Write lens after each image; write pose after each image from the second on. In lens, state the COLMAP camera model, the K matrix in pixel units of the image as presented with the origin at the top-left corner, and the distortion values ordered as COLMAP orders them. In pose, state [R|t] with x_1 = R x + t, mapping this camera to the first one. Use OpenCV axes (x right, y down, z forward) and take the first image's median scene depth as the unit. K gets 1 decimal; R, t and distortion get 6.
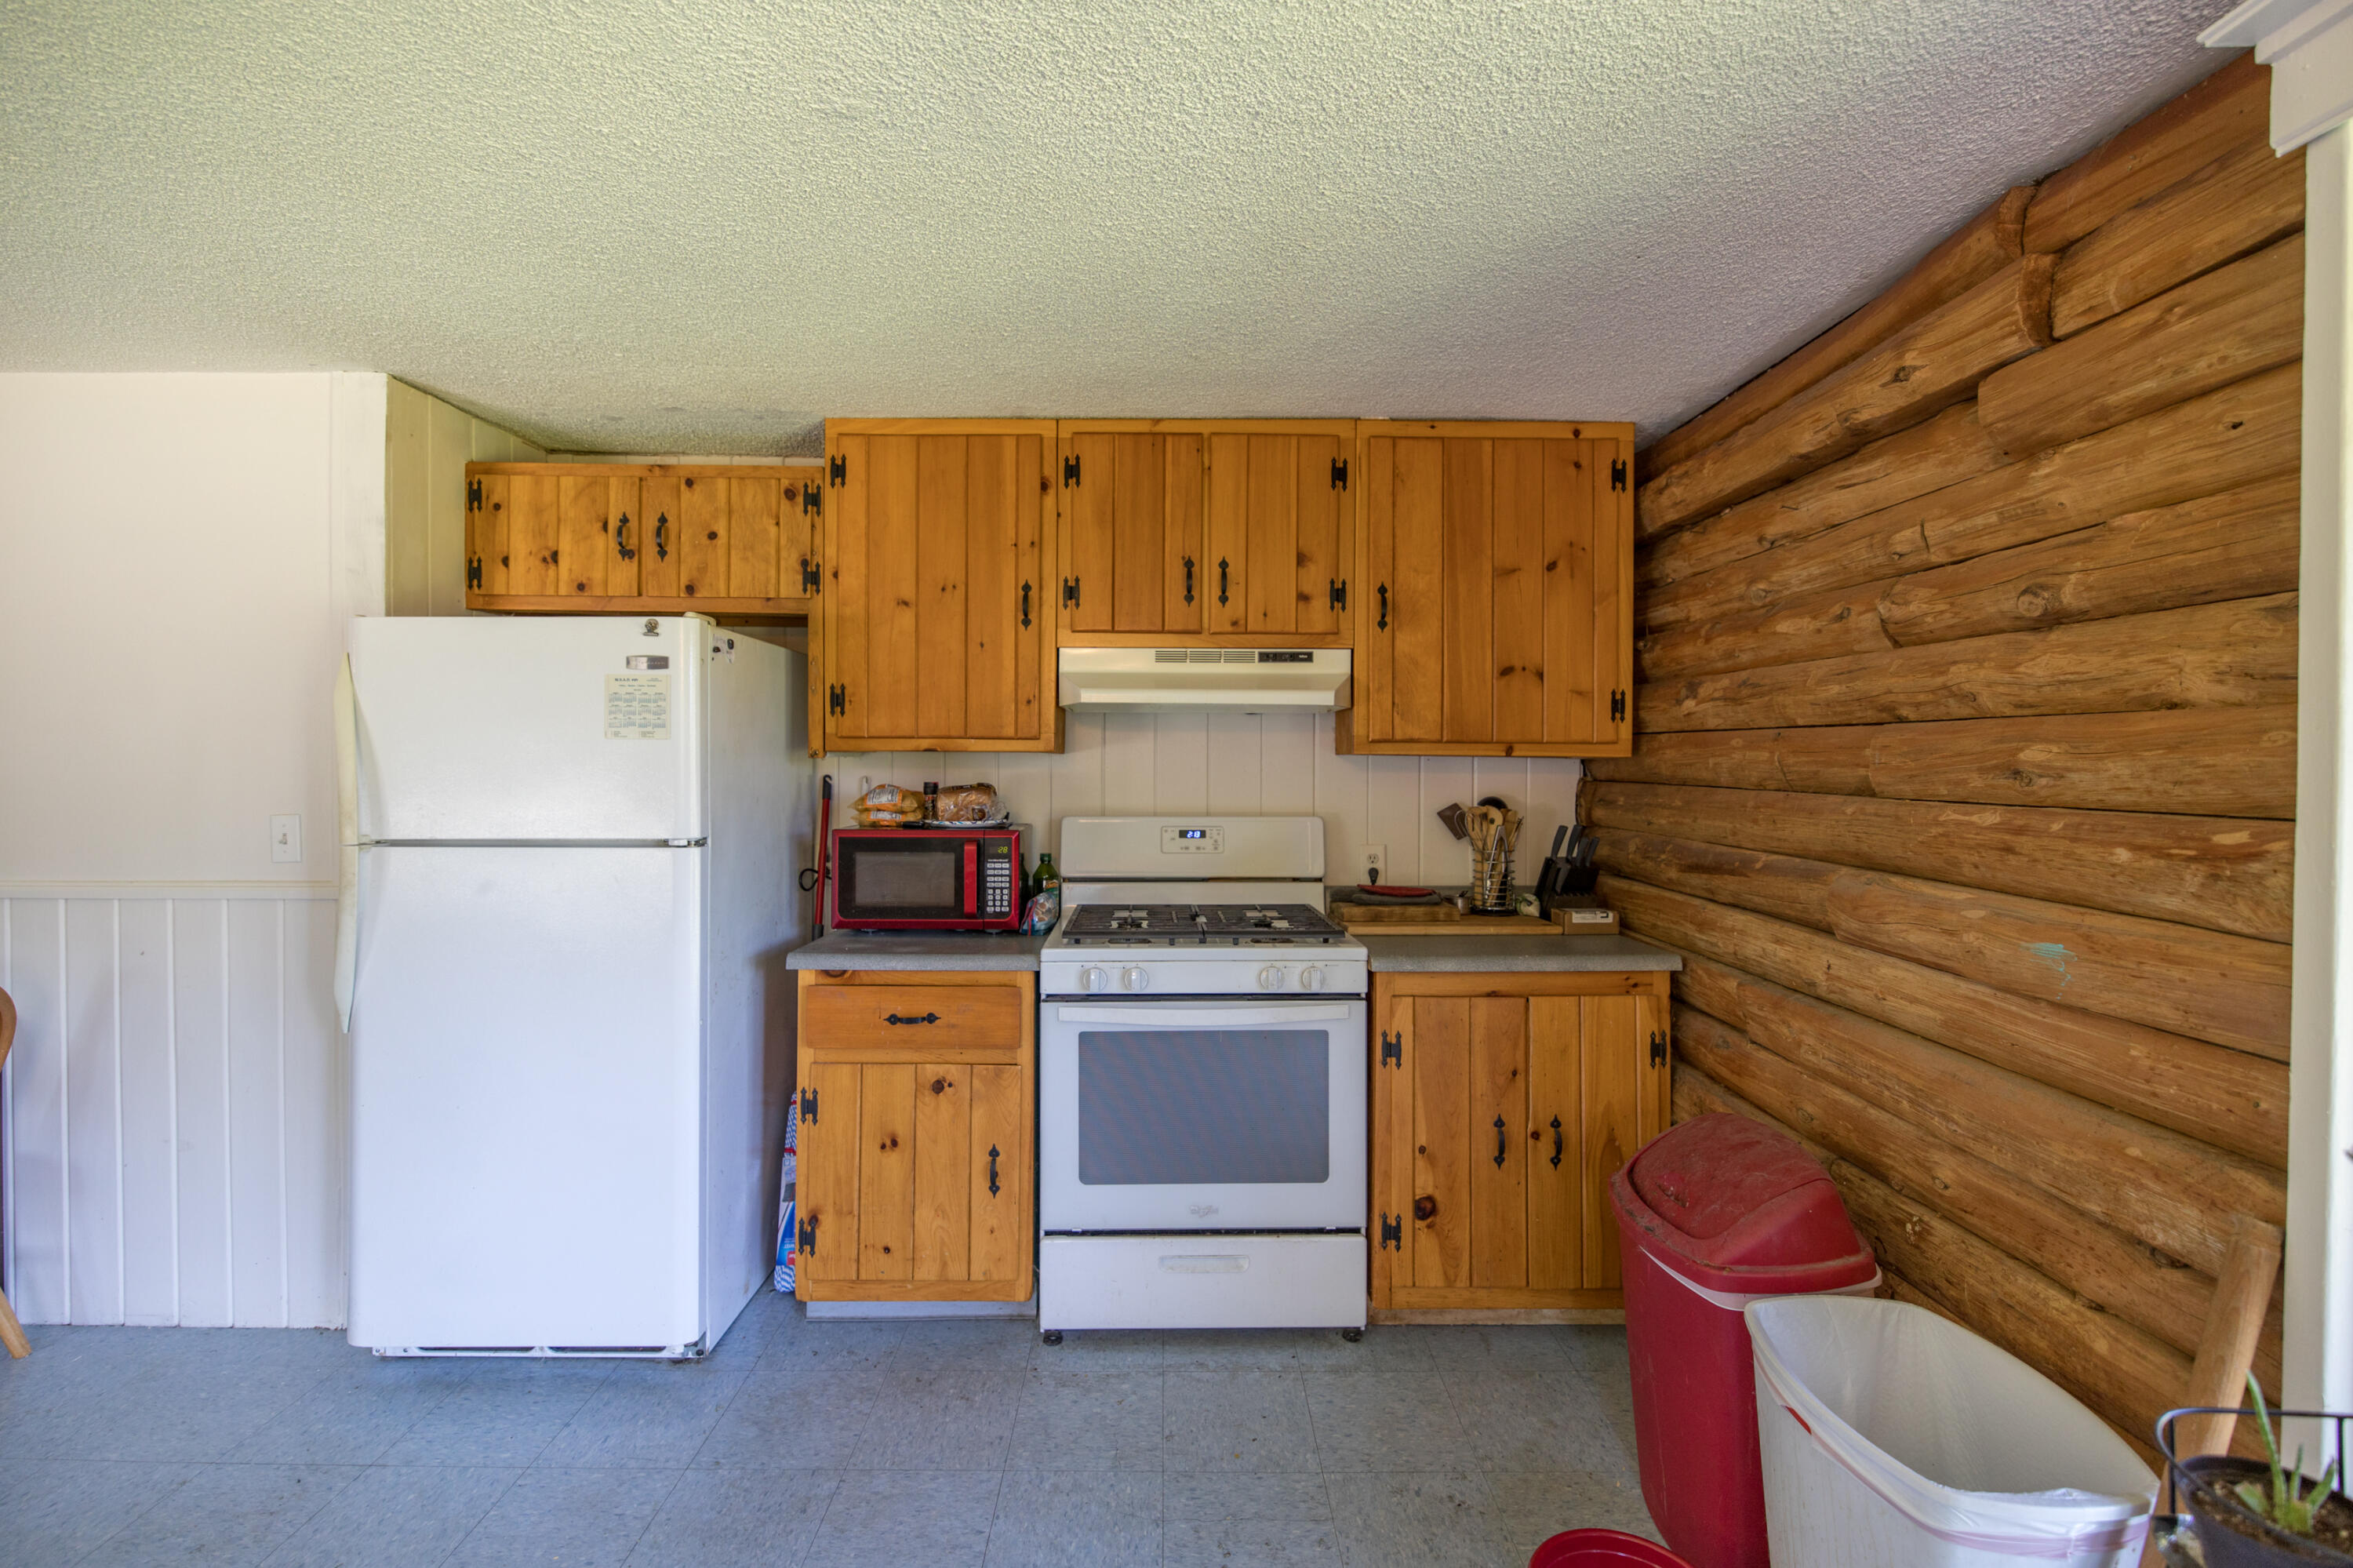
lens RADIAL K [[1000.2, 0, 1176.0], [0, 1000.2, 767.7], [0, 0, 1]] dist [0.001952, -0.001029]
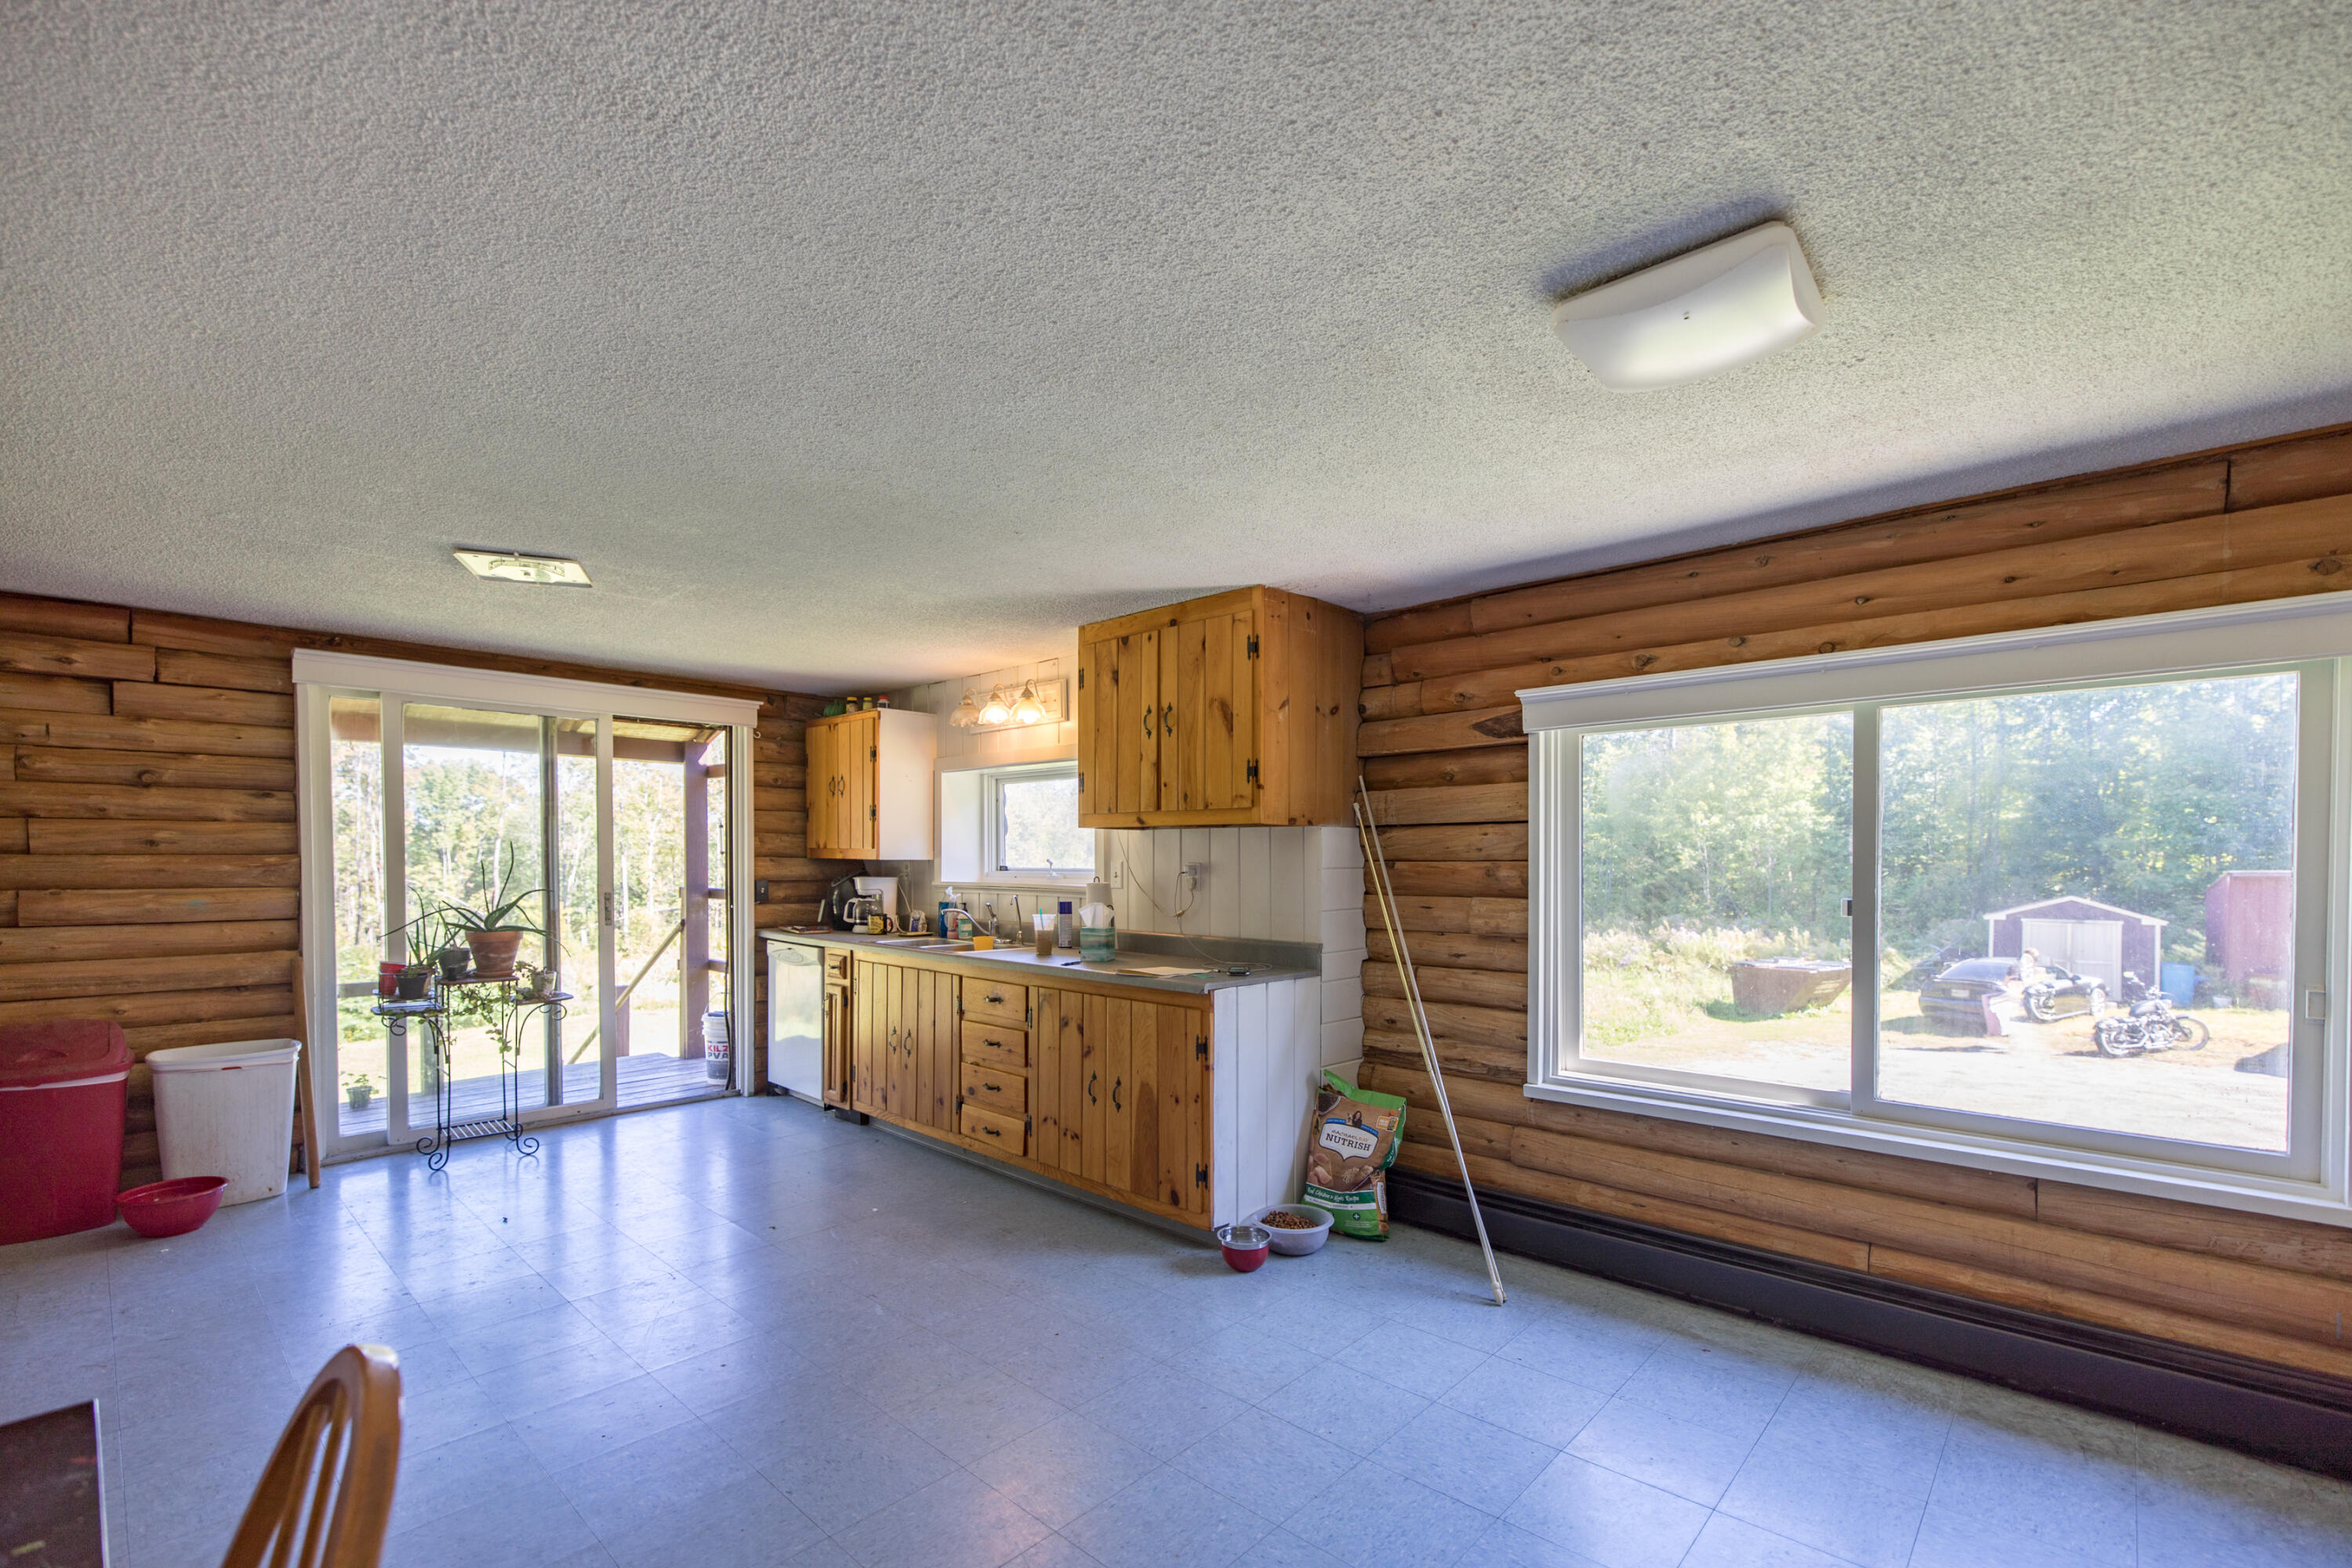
lens RADIAL K [[999.7, 0, 1170.5], [0, 999.7, 876.0], [0, 0, 1]] dist [0.001952, -0.001029]
pose [[-0.736303, -0.021645, 0.676306, -1.816860], [0.002418, 0.999398, 0.034617, 0.007423], [-0.676648, 0.027124, -0.735807, 0.701481]]
